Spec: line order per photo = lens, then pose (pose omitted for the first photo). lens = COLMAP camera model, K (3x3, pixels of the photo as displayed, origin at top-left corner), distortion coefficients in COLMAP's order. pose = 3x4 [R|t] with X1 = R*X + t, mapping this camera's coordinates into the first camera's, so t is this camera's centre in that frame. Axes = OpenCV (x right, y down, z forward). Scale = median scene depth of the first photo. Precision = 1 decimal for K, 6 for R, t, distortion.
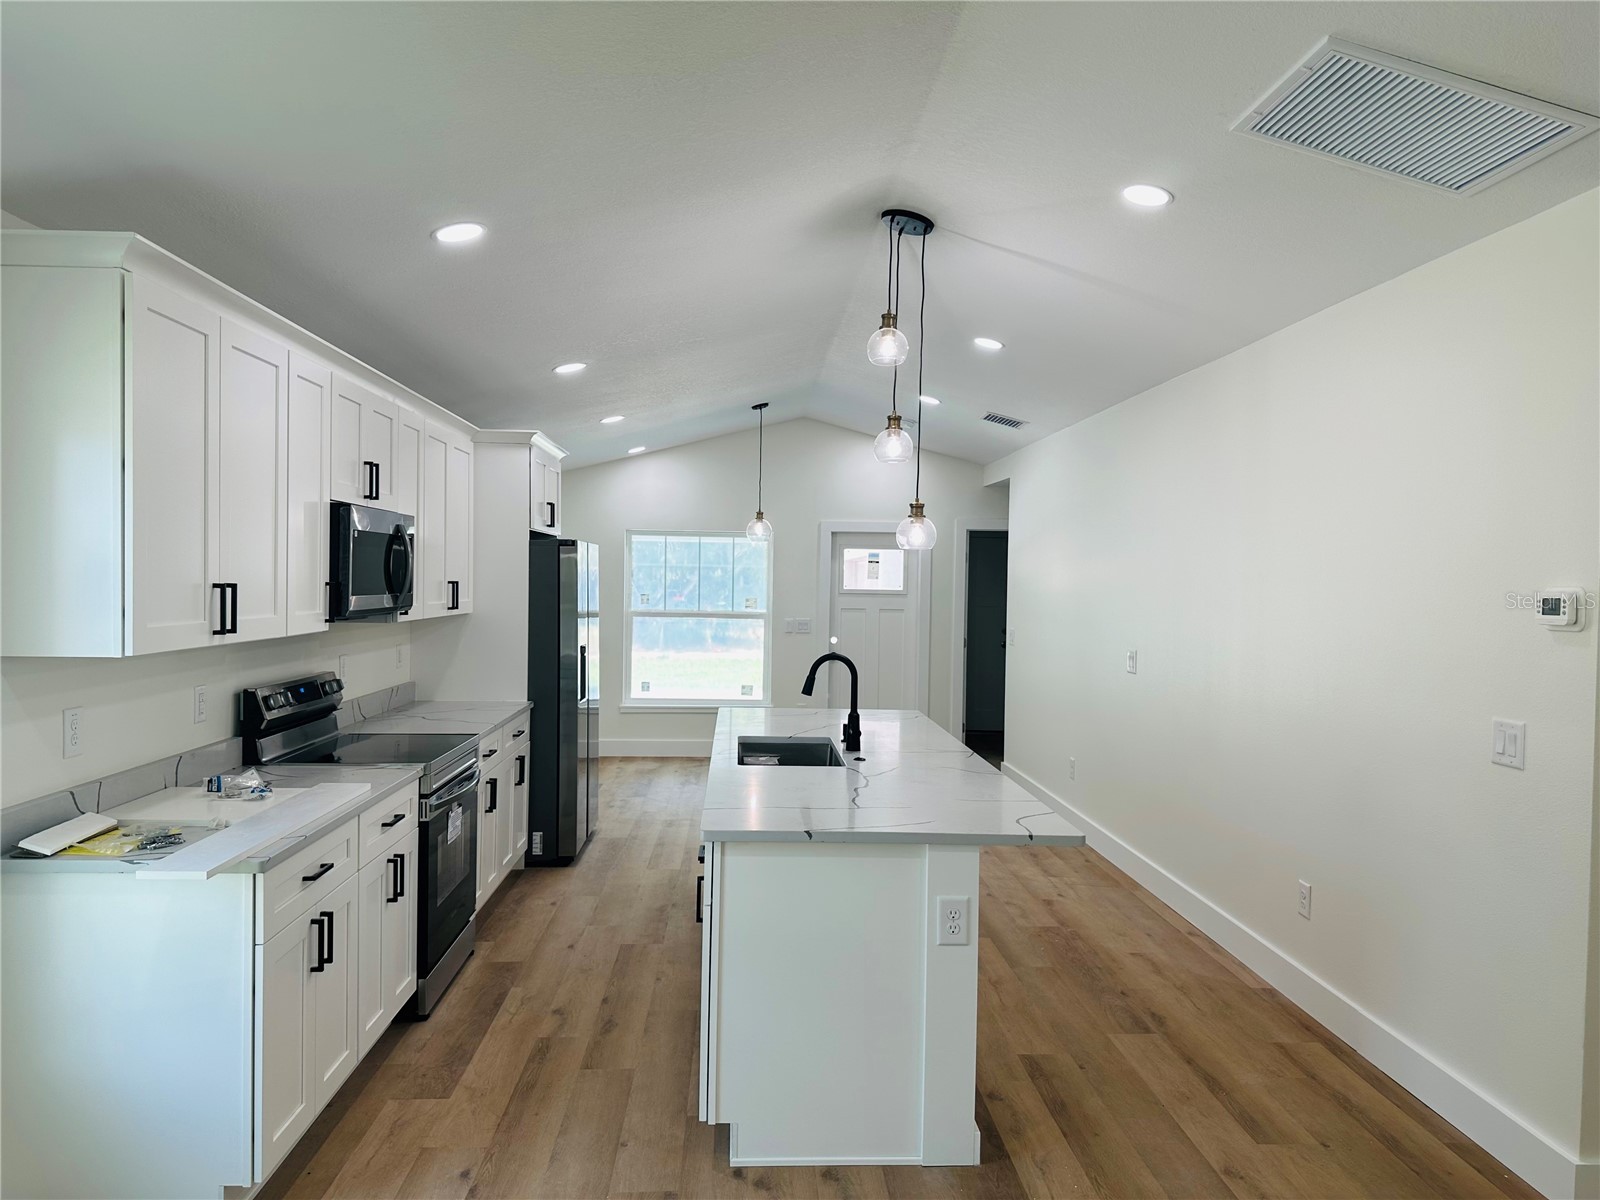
lens RADIAL K [[1101.0, 0, 803.9], [0, 1101.0, 599.6], [0, 0, 1]] dist [0.060878, -0.080707]
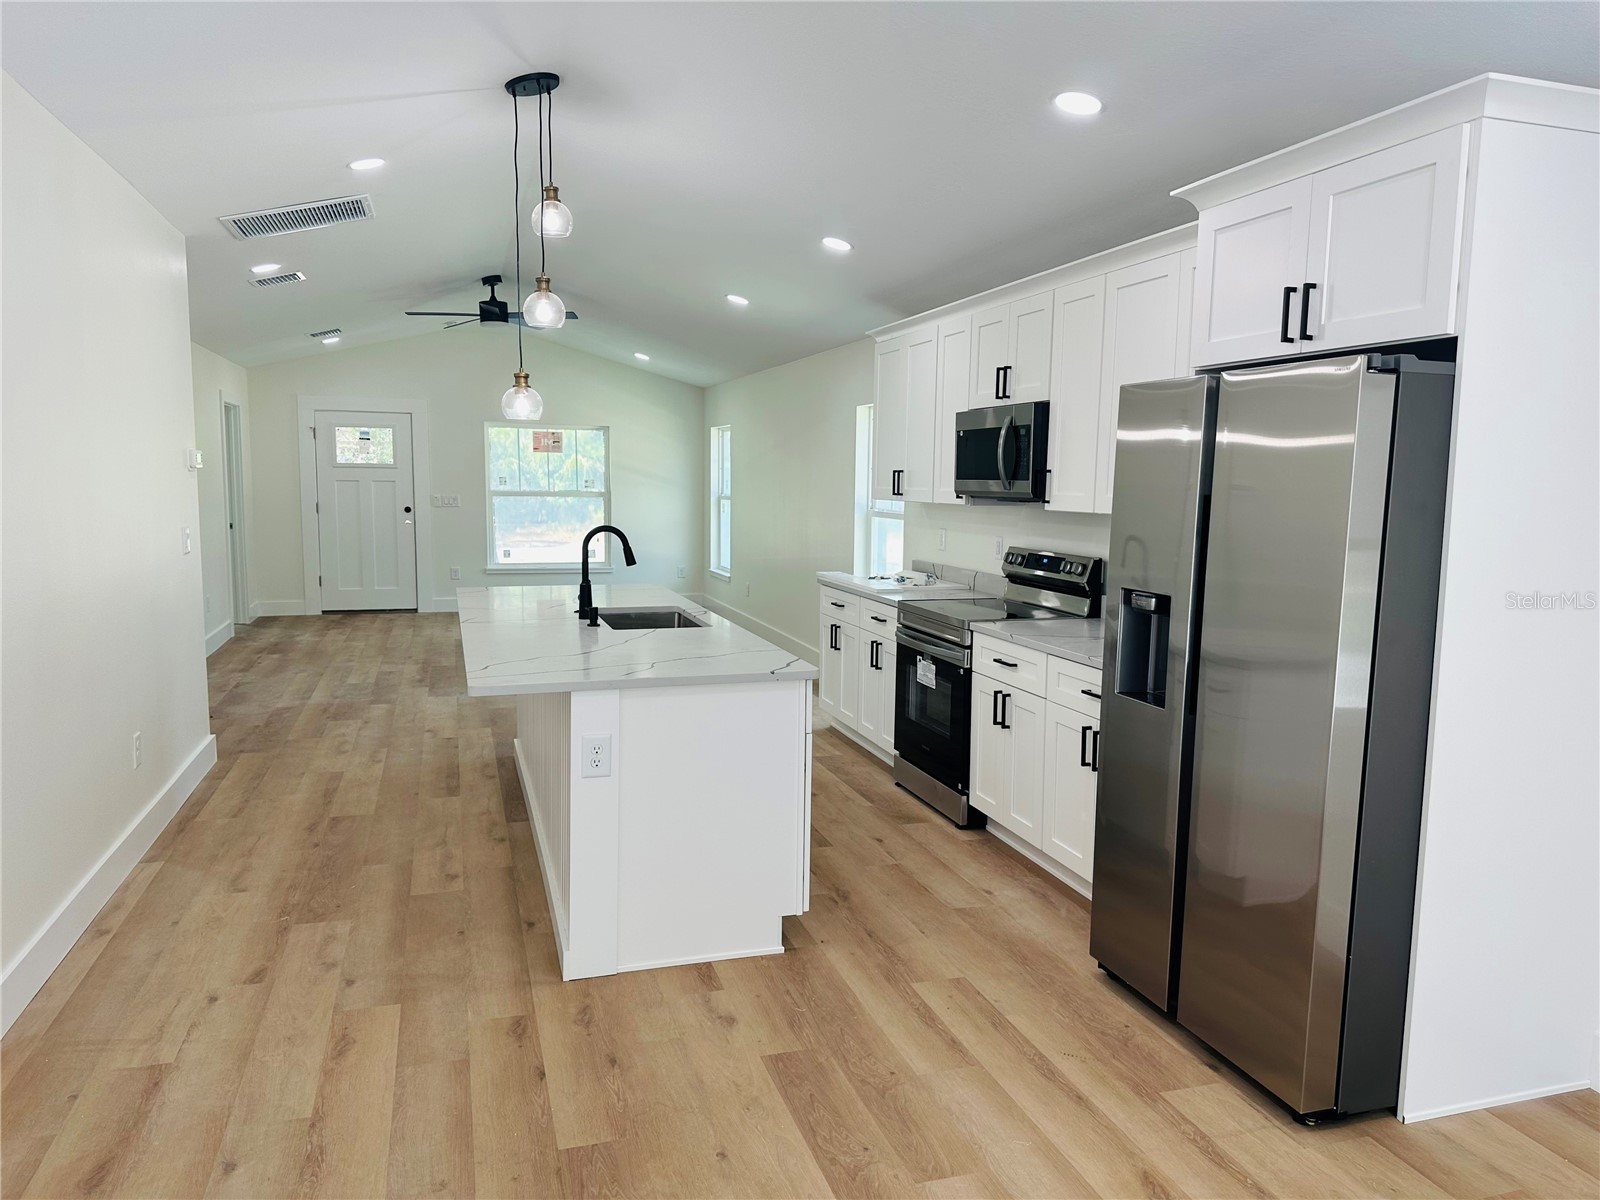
lens RADIAL K [[1101.0, 0, 803.9], [0, 1101.0, 599.6], [0, 0, 1]] dist [0.060878, -0.080707]
pose [[-0.967375, 0.000946, -0.253348, 0.105669], [-0.033026, 0.990989, 0.129806, -0.022093], [0.251188, 0.133938, -0.958627, 1.995318]]
